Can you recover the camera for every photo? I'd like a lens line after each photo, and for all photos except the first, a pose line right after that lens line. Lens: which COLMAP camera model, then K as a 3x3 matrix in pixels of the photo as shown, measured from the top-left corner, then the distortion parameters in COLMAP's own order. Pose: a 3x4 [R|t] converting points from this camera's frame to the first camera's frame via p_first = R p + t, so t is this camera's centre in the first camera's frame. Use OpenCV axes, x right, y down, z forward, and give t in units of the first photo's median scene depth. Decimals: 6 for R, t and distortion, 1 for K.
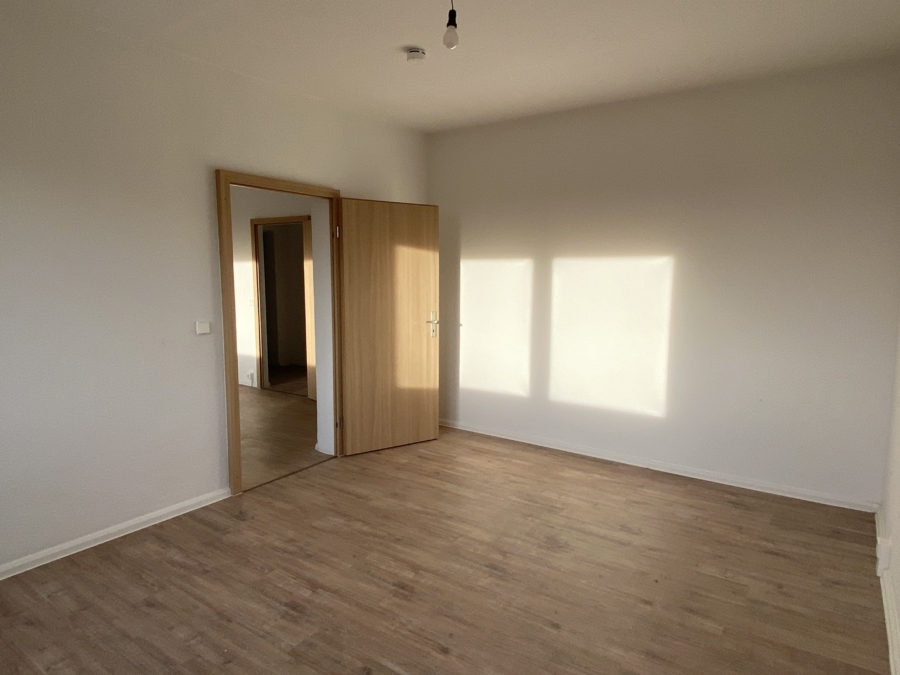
lens RADIAL K [[532.1, 0, 456.7], [0, 532.1, 338.9], [0, 0, 1]] dist [-0.003498, -0.000084]
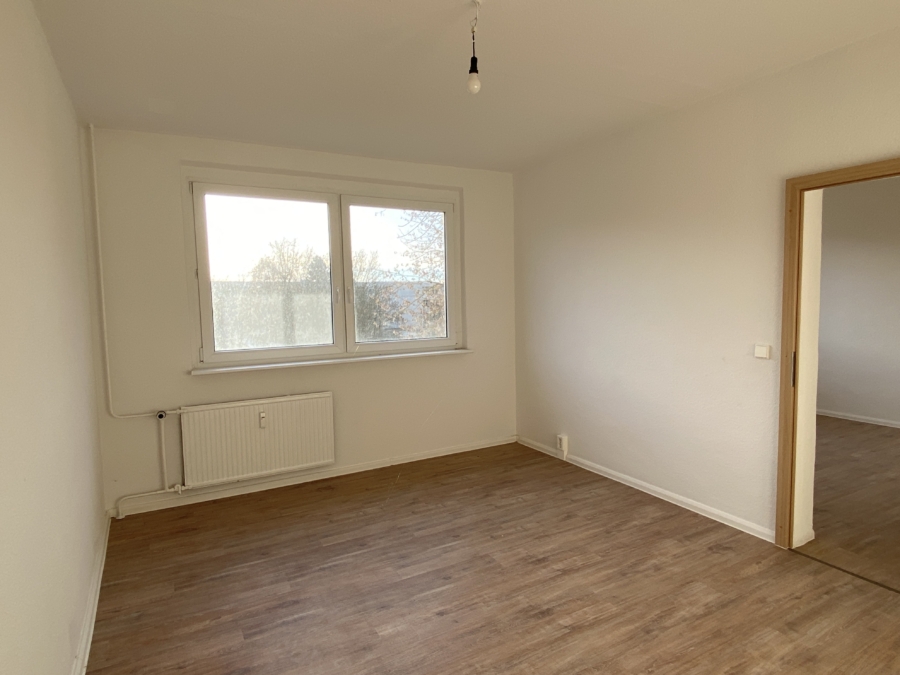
lens RADIAL K [[532.1, 0, 456.7], [0, 532.1, 338.9], [0, 0, 1]] dist [-0.003498, -0.000084]
pose [[-0.449949, 0.070772, -0.890245, 0.702707], [-0.092137, 0.987857, 0.125100, -0.126025], [0.888288, 0.138314, -0.437965, 1.052295]]
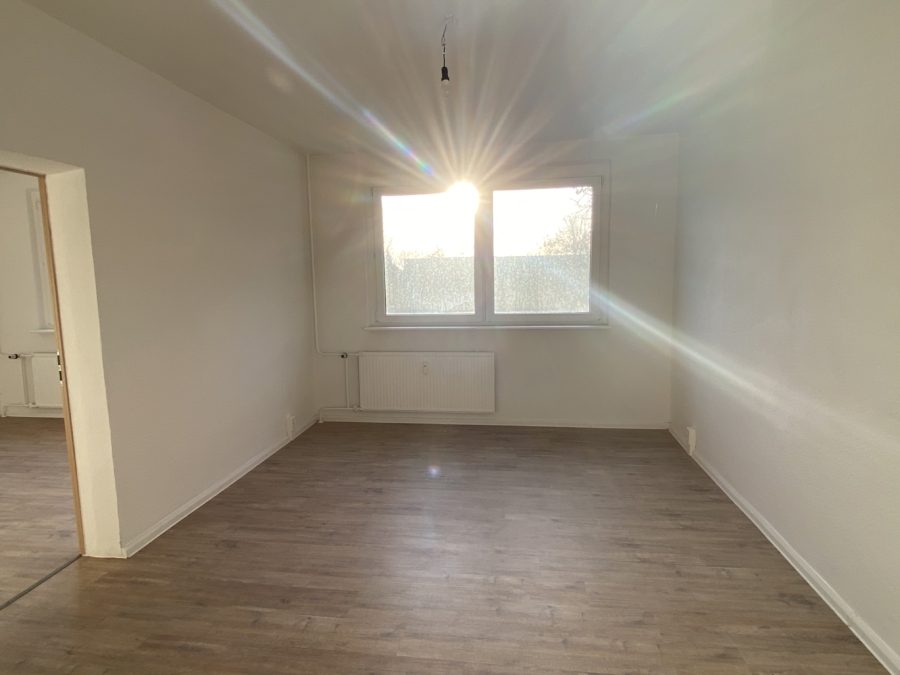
lens RADIAL K [[532.1, 0, 456.7], [0, 532.1, 338.9], [0, 0, 1]] dist [-0.003498, -0.000084]
pose [[-0.918070, 0.060139, -0.391831, -0.149625], [-0.032833, 0.973494, 0.226342, -0.286263], [0.395057, 0.220663, -0.891761, 2.255540]]
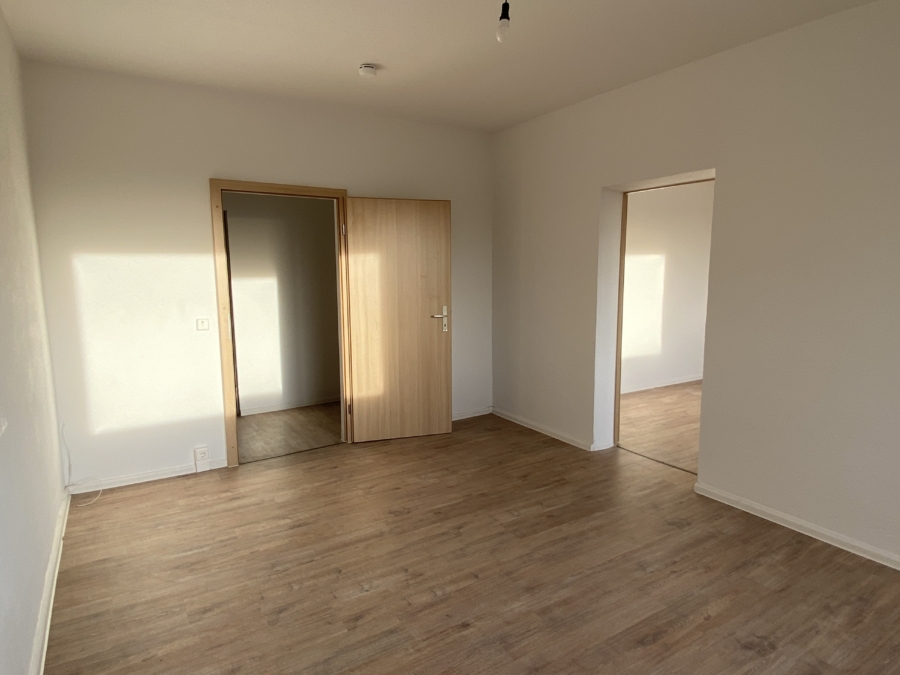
lens RADIAL K [[505.1, 0, 470.2], [0, 505.1, 361.9], [0, 0, 1]] dist [-0.002078, 0.000564]
pose [[0.420206, -0.179423, 0.889513, -1.167546], [0.119580, 0.982657, 0.141722, -0.164743], [-0.899515, 0.046815, 0.434374, 1.150455]]
